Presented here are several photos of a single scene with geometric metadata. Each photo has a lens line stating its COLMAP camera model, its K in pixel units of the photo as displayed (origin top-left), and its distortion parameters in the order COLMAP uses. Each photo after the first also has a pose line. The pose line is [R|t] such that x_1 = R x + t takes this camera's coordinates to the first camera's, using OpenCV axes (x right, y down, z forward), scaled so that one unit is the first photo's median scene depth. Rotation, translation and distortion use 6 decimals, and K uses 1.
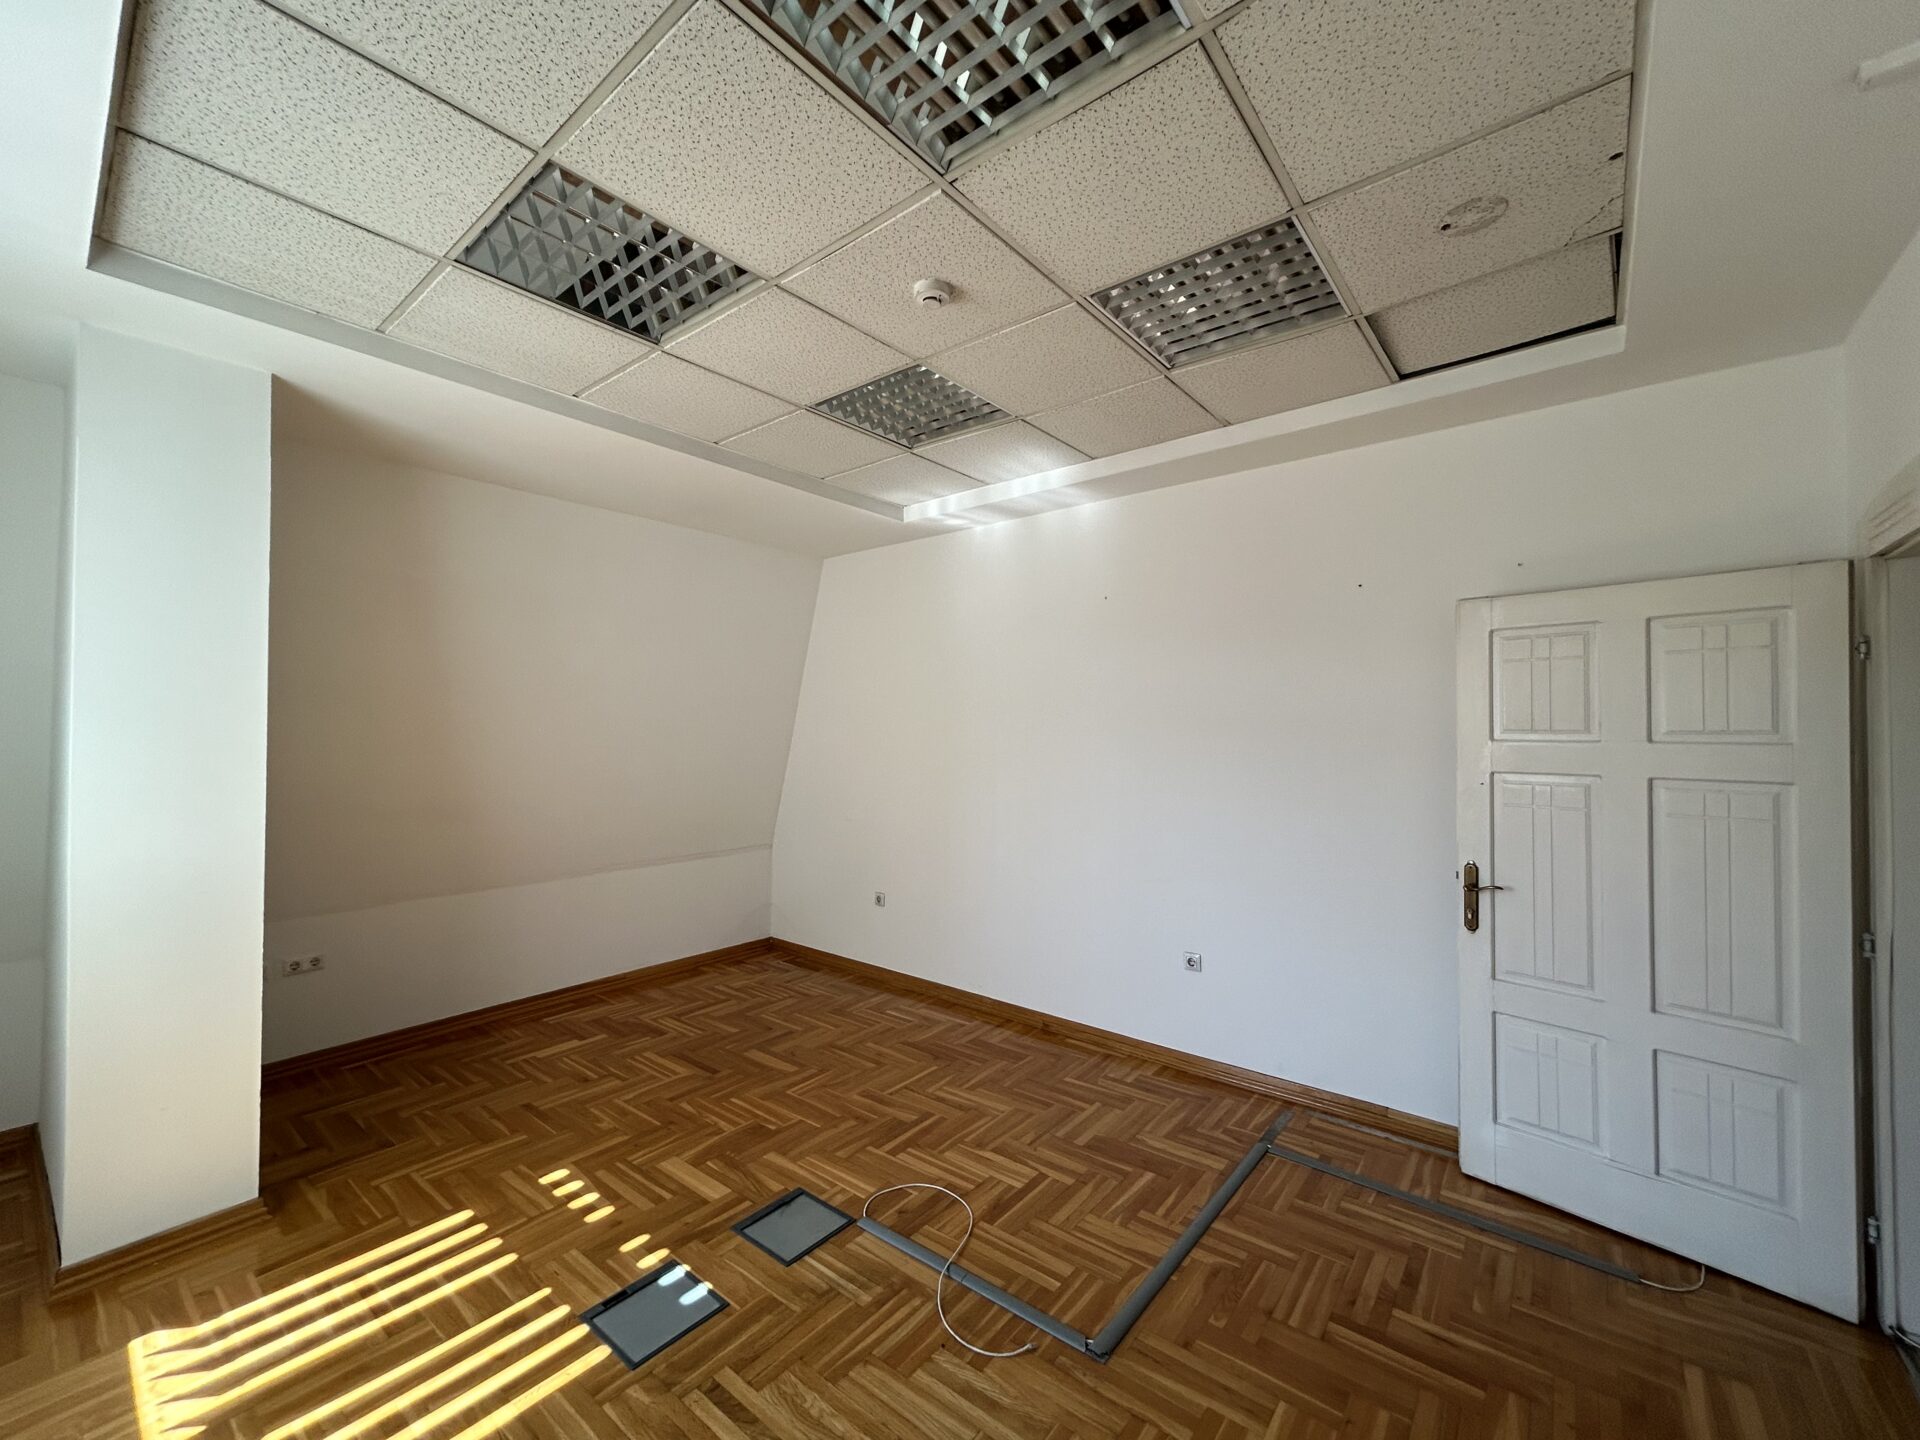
lens RADIAL K [[775.4, 0, 964.1], [0, 775.4, 721.0], [0, 0, 1]] dist [-0.000980, 0.000428]
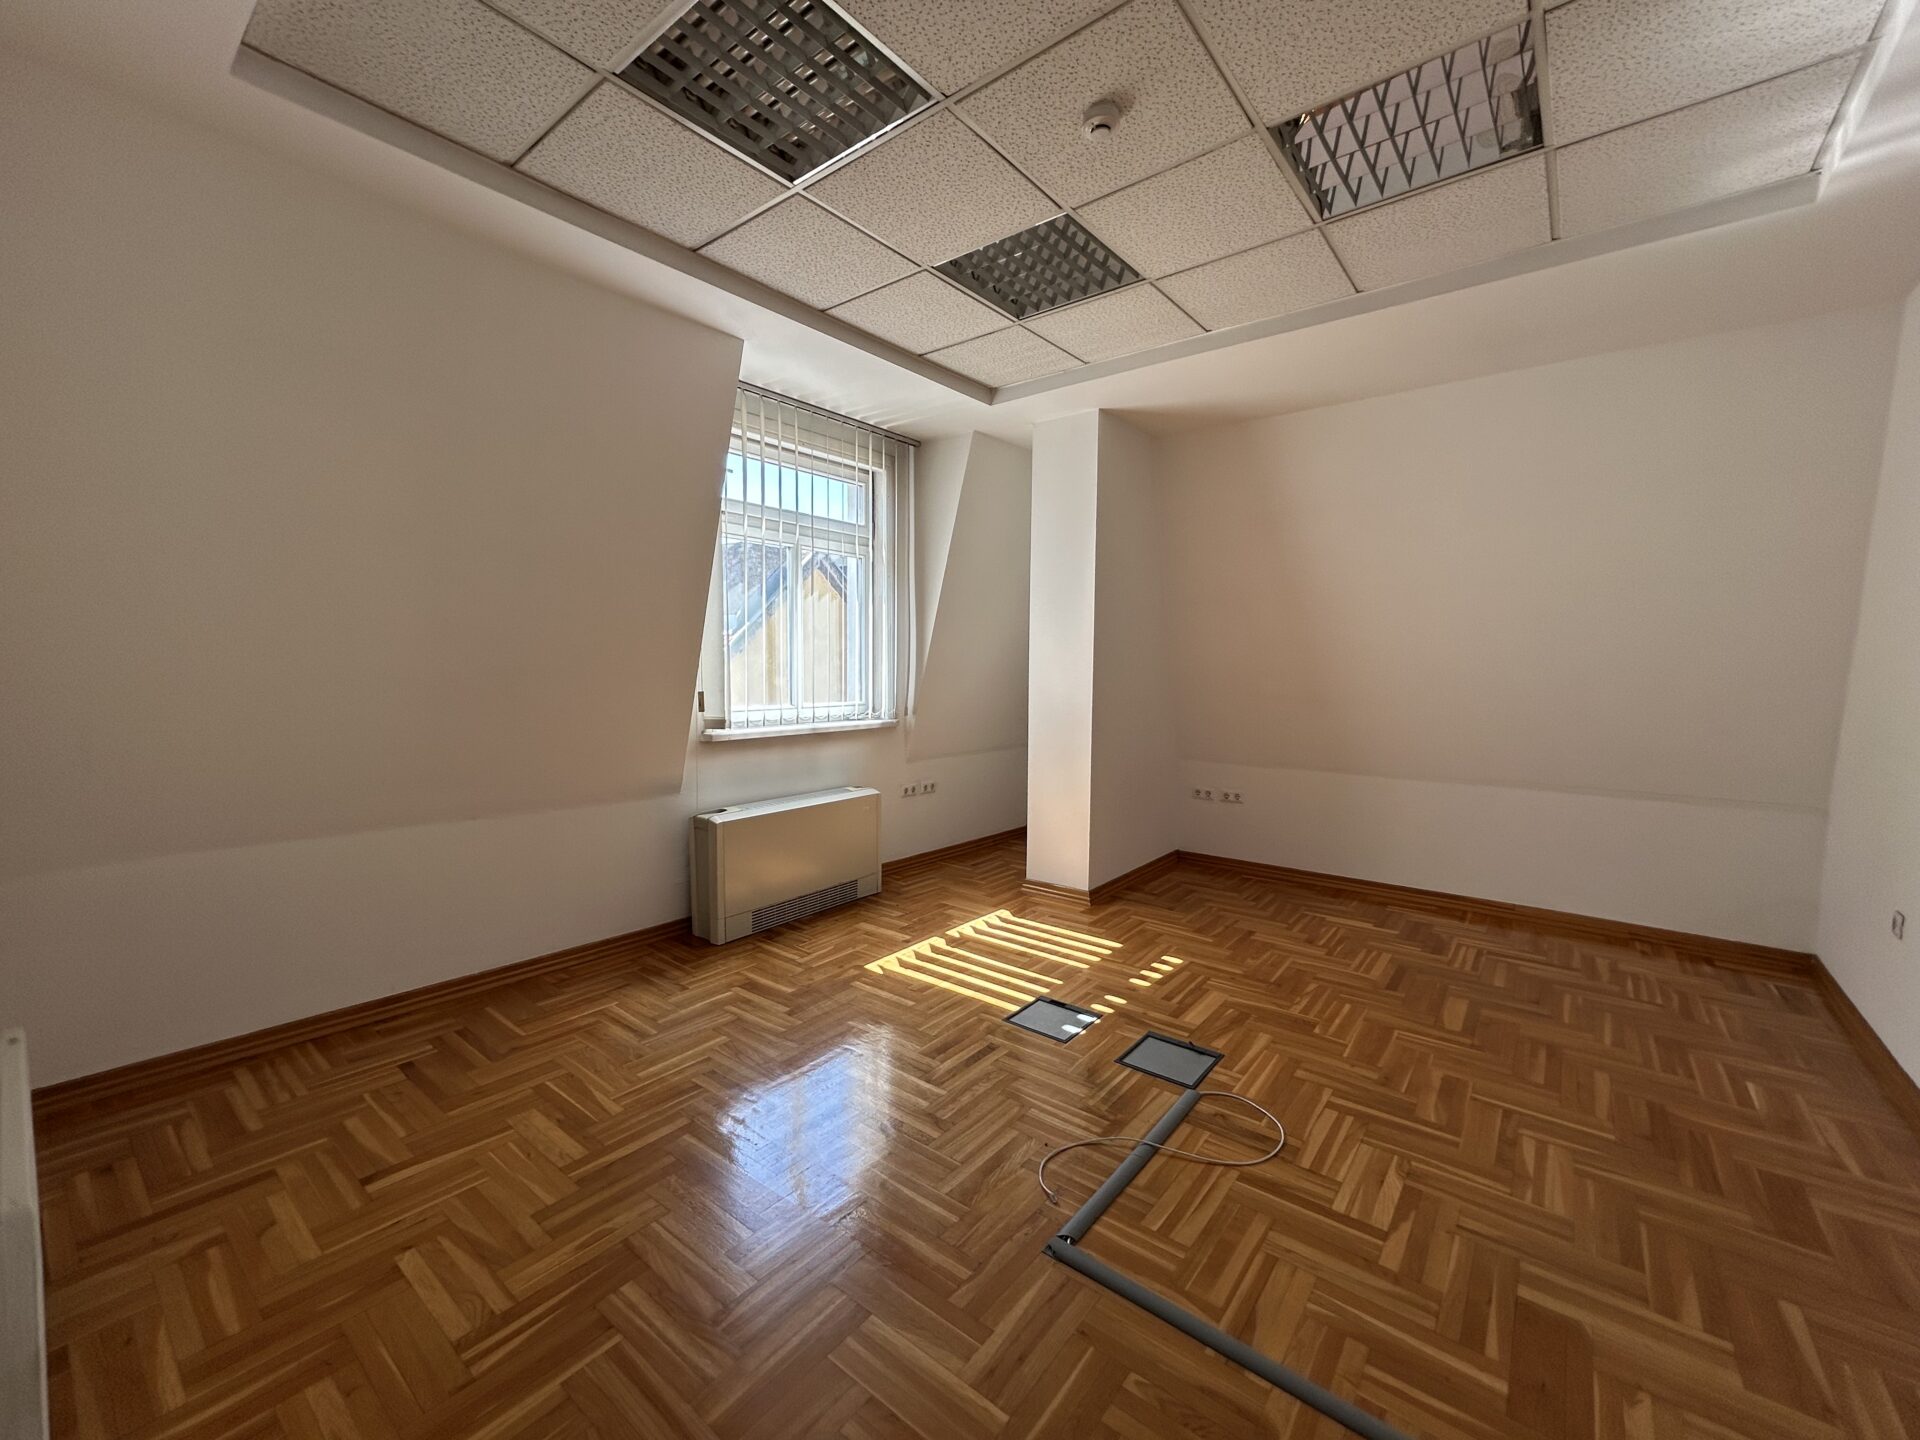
lens RADIAL K [[775.4, 0, 938.8], [0, 775.4, 710.1], [0, 0, 1]] dist [-0.000980, 0.000428]
pose [[-0.020287, 0.055466, -0.998254, 0.778006], [0.002720, 0.998459, 0.055422, 0.097755], [0.999790, -0.001591, -0.020407, 0.651755]]
